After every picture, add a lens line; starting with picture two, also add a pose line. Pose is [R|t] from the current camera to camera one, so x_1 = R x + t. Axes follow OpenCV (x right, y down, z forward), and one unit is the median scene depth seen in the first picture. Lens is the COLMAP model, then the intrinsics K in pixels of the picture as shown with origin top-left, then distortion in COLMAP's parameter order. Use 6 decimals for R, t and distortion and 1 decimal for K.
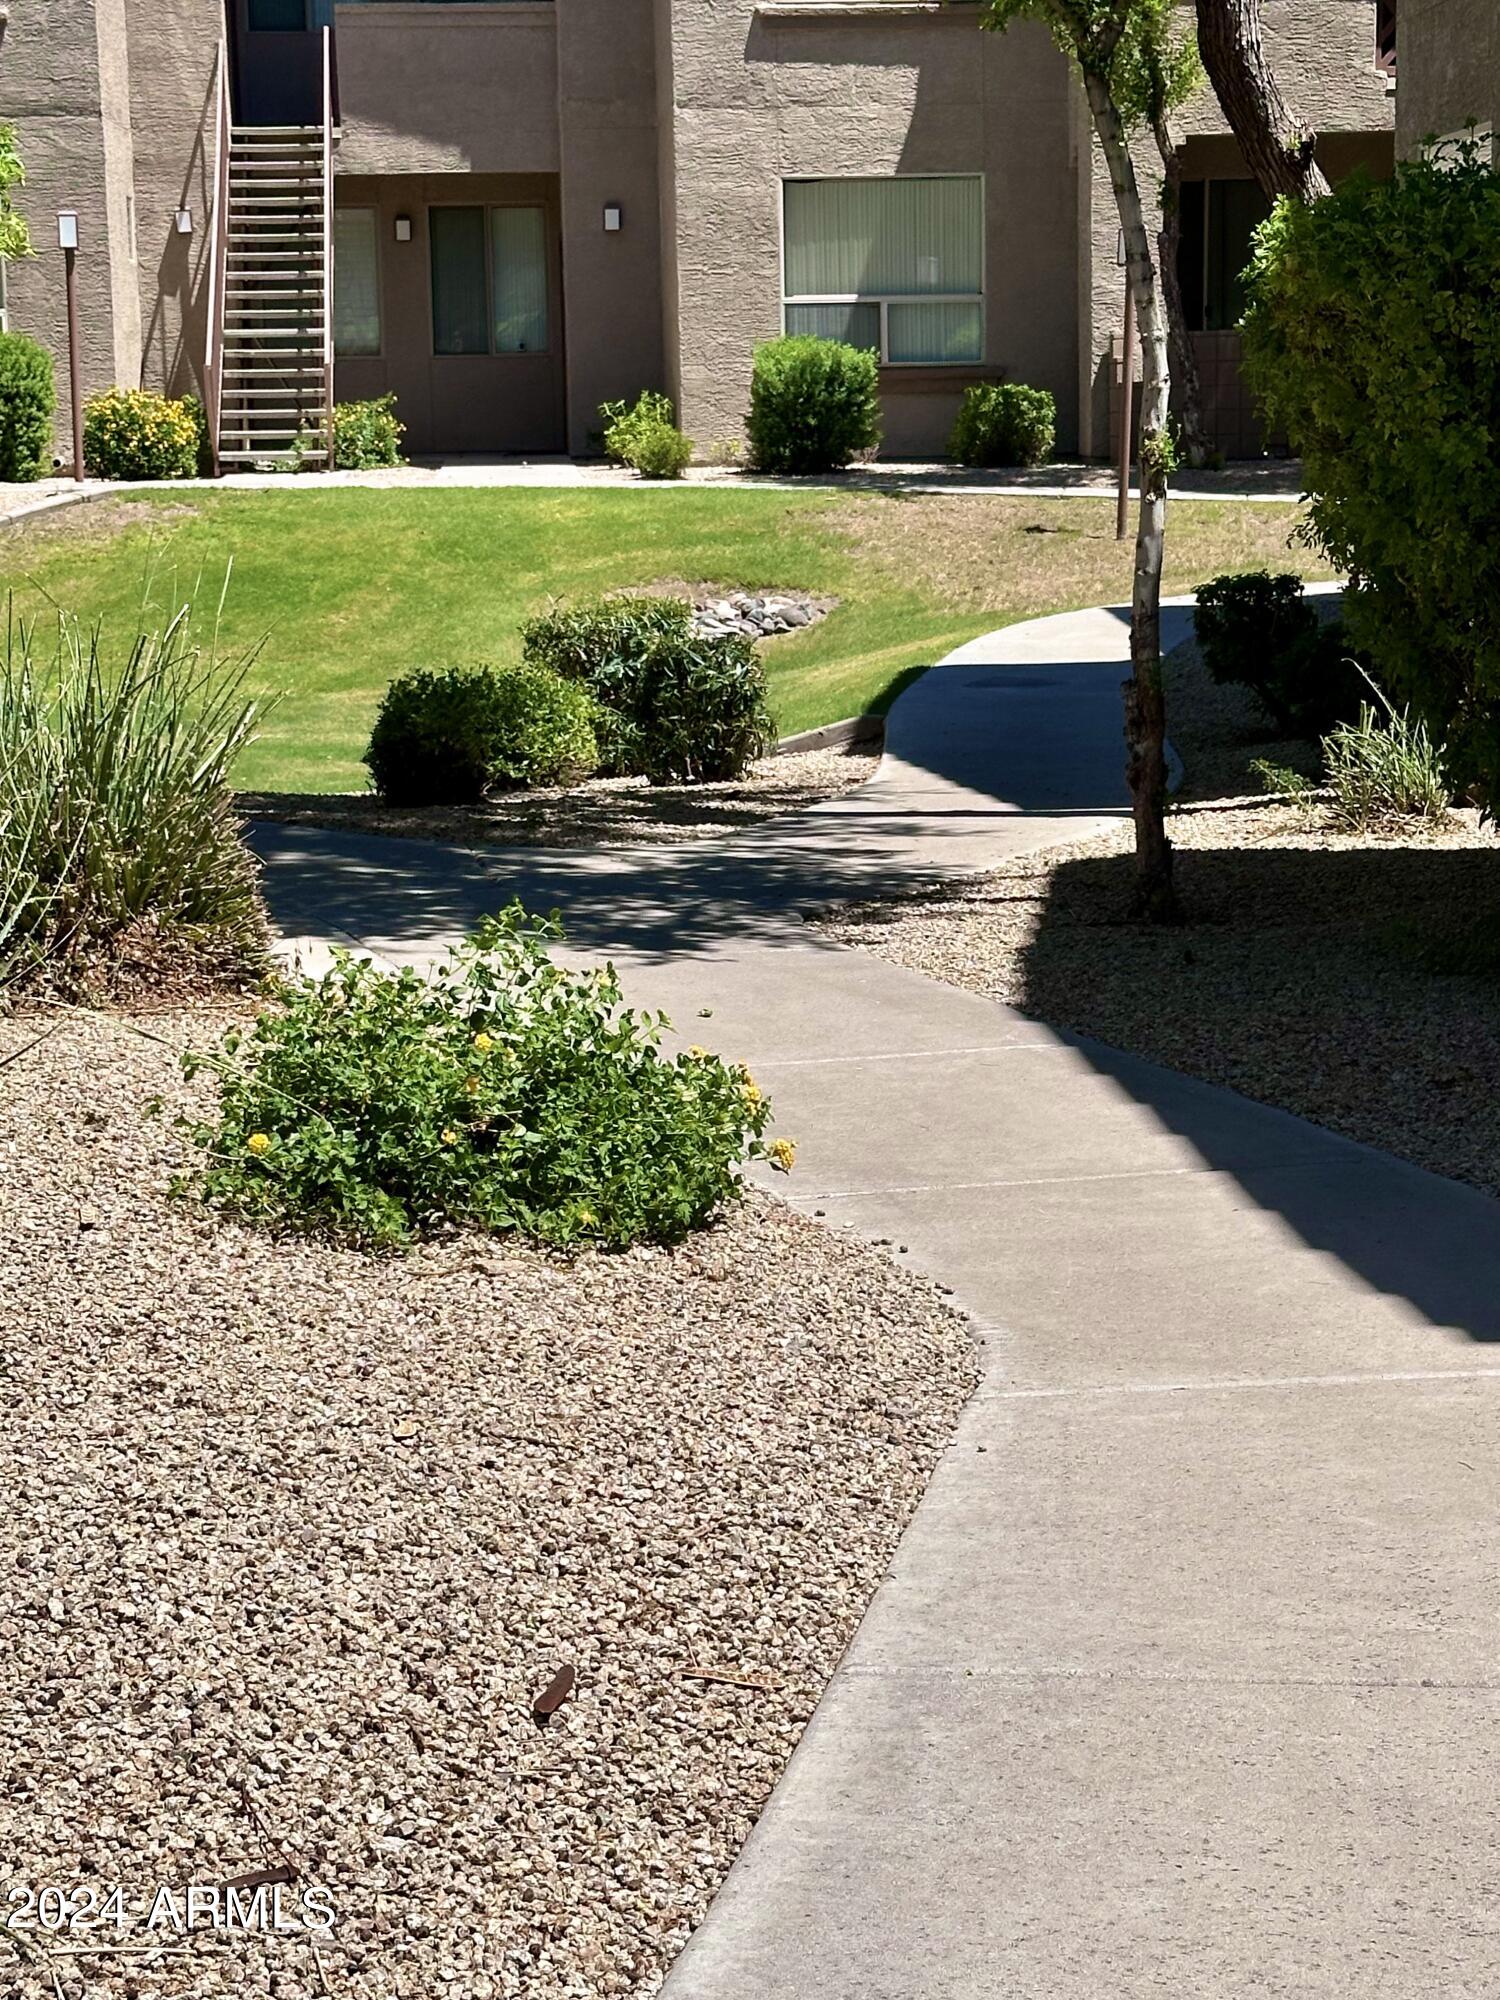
lens RADIAL K [[4037.3, 0, 750.0], [0, 4037.3, 1000.0], [0, 0, 1]] dist [0.193574, 0.022873]
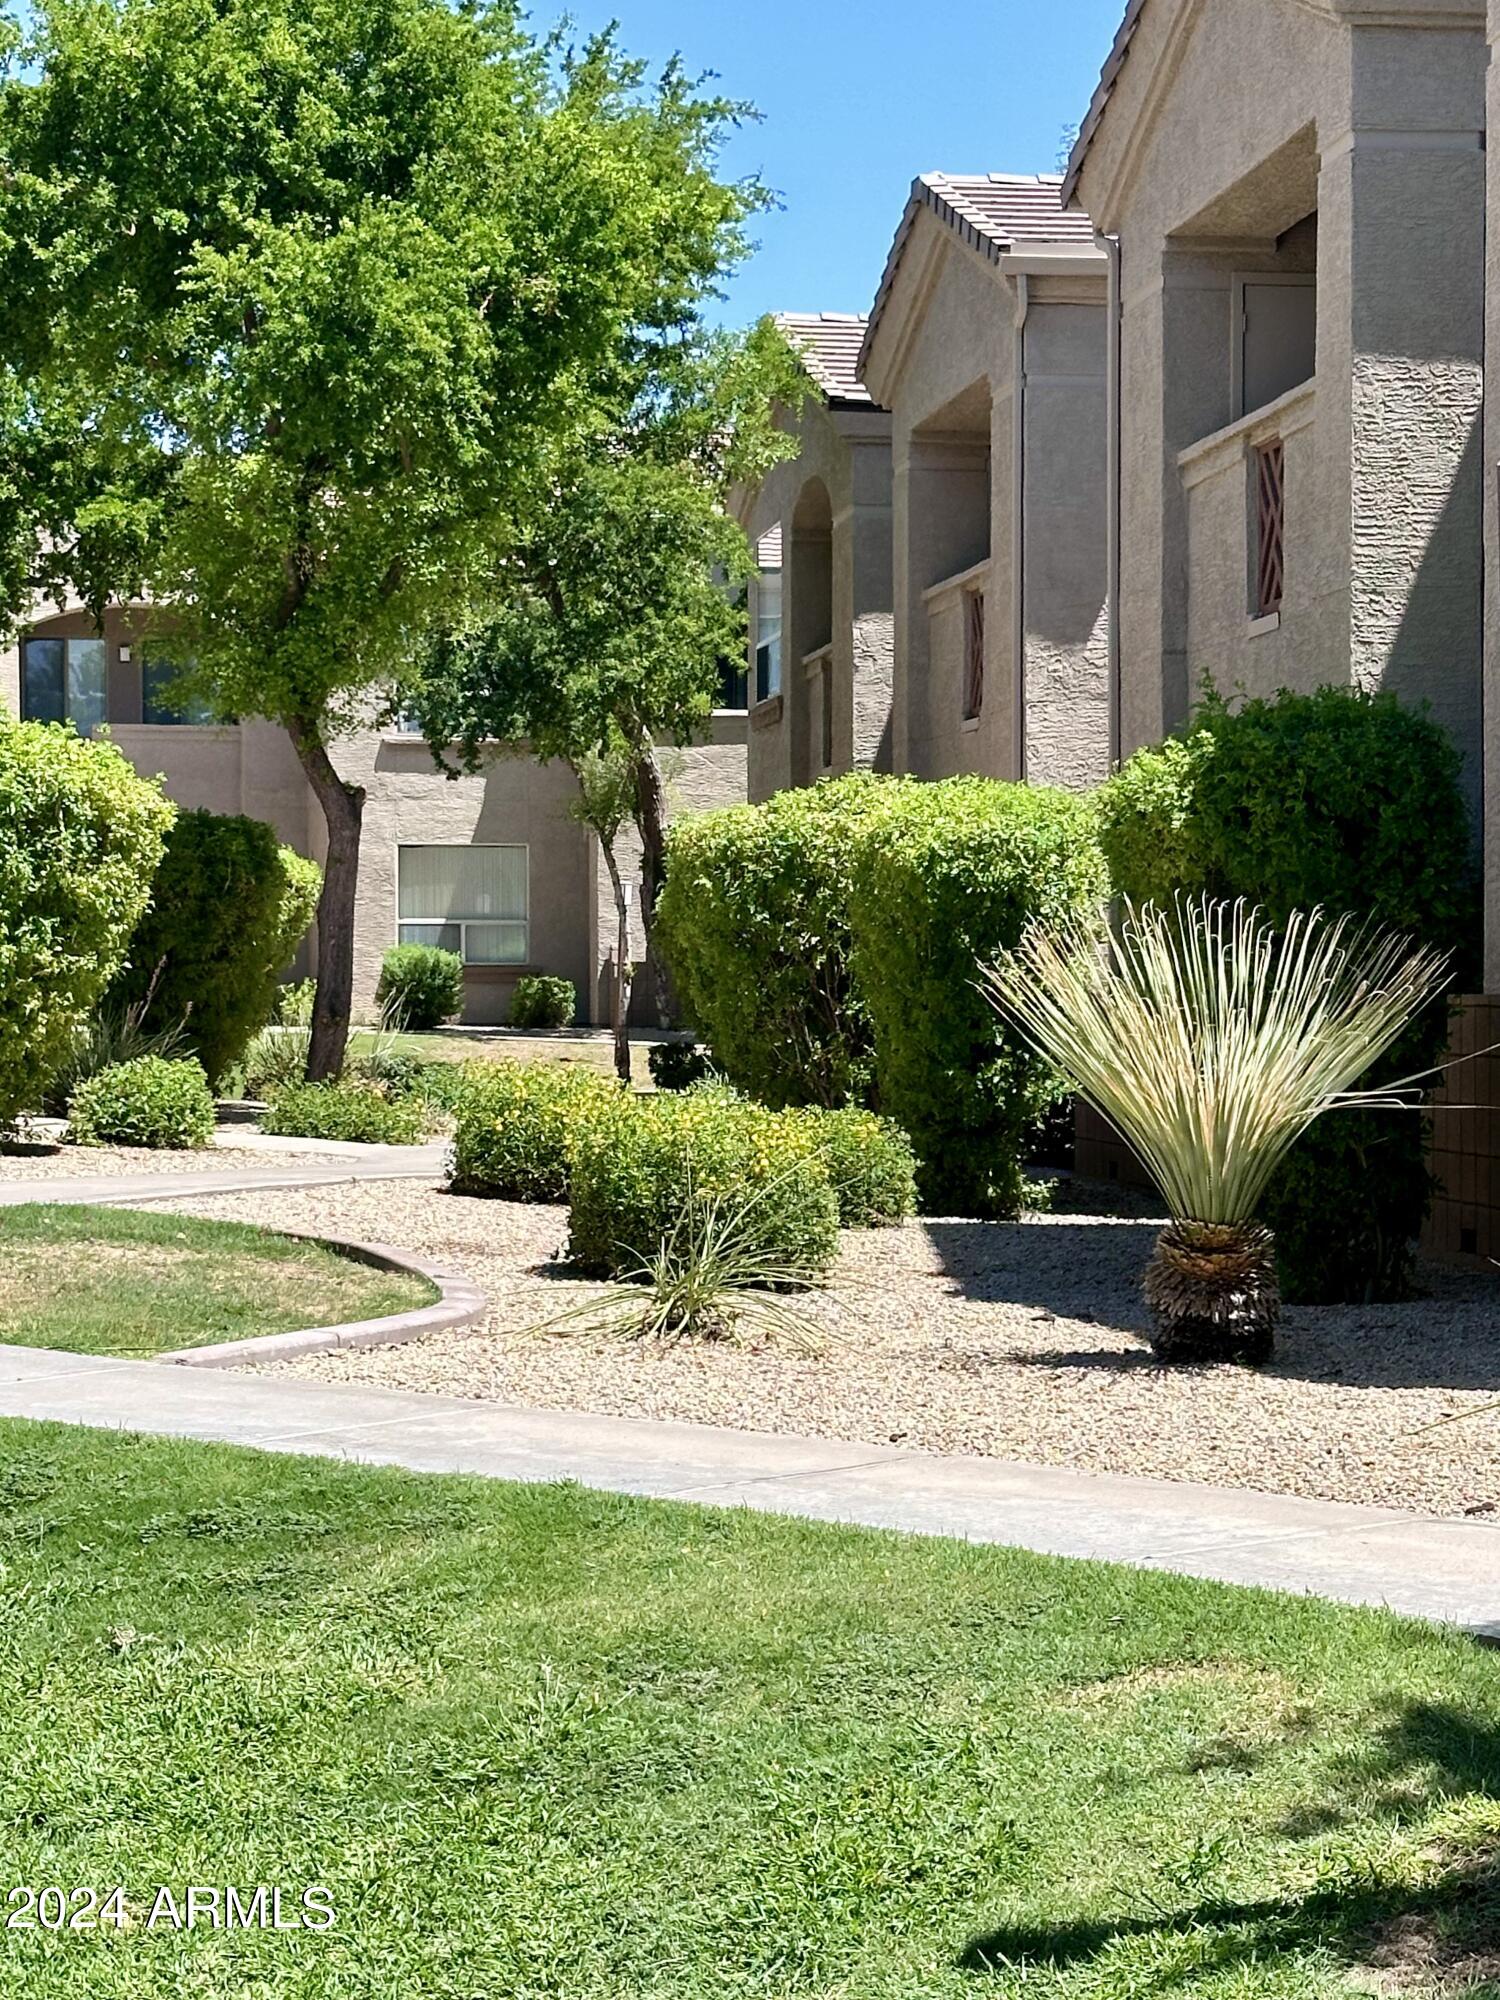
lens RADIAL K [[4489.5, 0, 750.0], [0, 4489.5, 1000.0], [0, 0, 1]] dist [-0.008179, -0.015933]
pose [[0.992754, 0.017091, 0.118945, -0.063397], [0.001542, 0.987940, -0.154830, 0.124691], [-0.120156, 0.153891, 0.980755, -0.702410]]
